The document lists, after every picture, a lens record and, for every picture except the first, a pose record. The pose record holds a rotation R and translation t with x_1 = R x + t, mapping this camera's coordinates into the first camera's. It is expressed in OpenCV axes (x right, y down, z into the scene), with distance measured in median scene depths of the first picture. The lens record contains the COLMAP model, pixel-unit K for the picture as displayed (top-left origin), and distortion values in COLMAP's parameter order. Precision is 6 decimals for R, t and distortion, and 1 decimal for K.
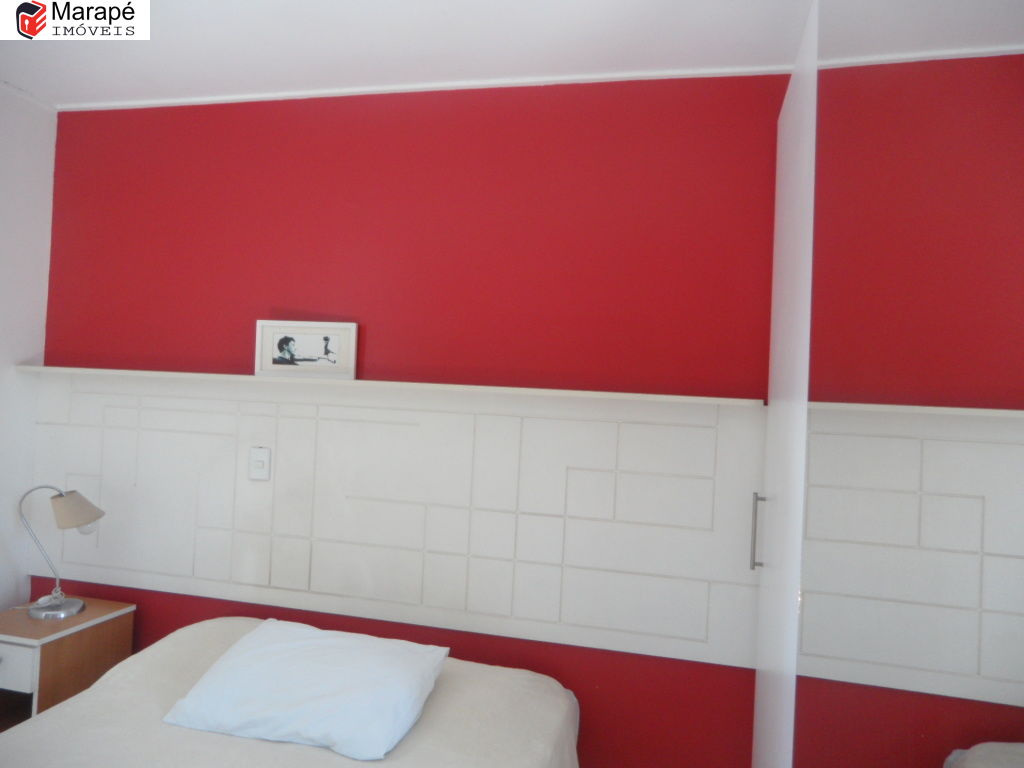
lens RADIAL K [[734.9, 0, 532.0], [0, 734.9, 368.8], [0, 0, 1]] dist [-0.051610, 0.048892]
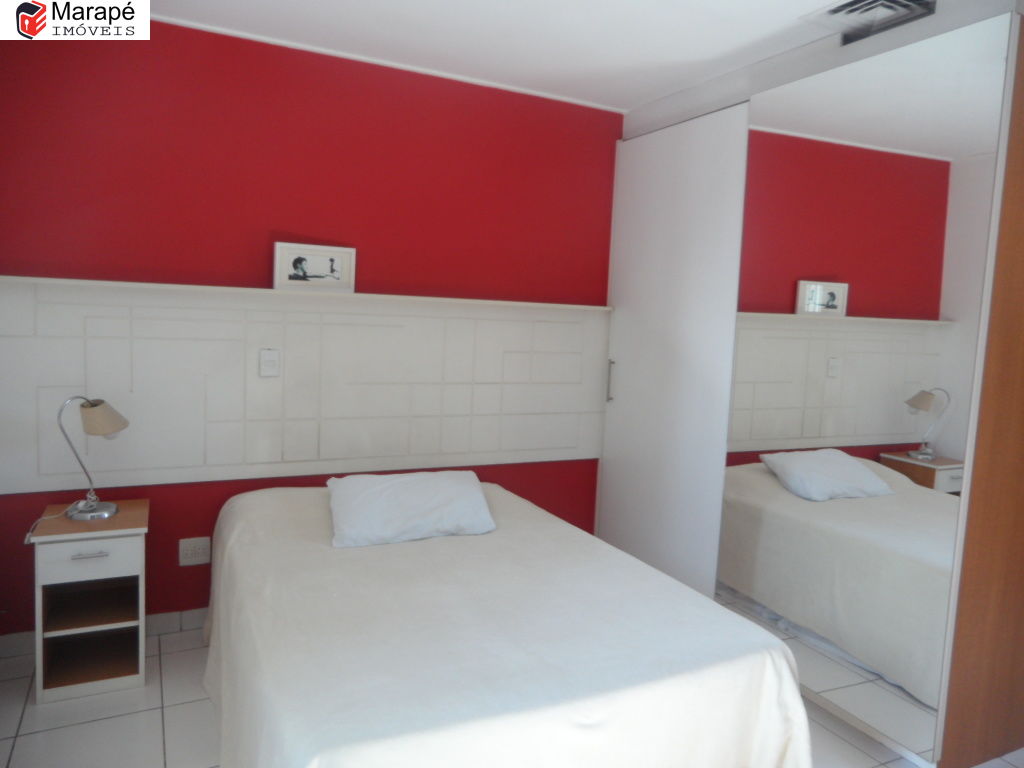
lens RADIAL K [[734.9, 0, 521.1], [0, 734.9, 383.8], [0, 0, 1]] dist [-0.051610, 0.048892]
pose [[0.759521, -0.078742, 0.645699, -0.857739], [-0.032141, 0.986891, 0.158156, -0.040123], [-0.649688, -0.140876, 0.747034, -0.172039]]
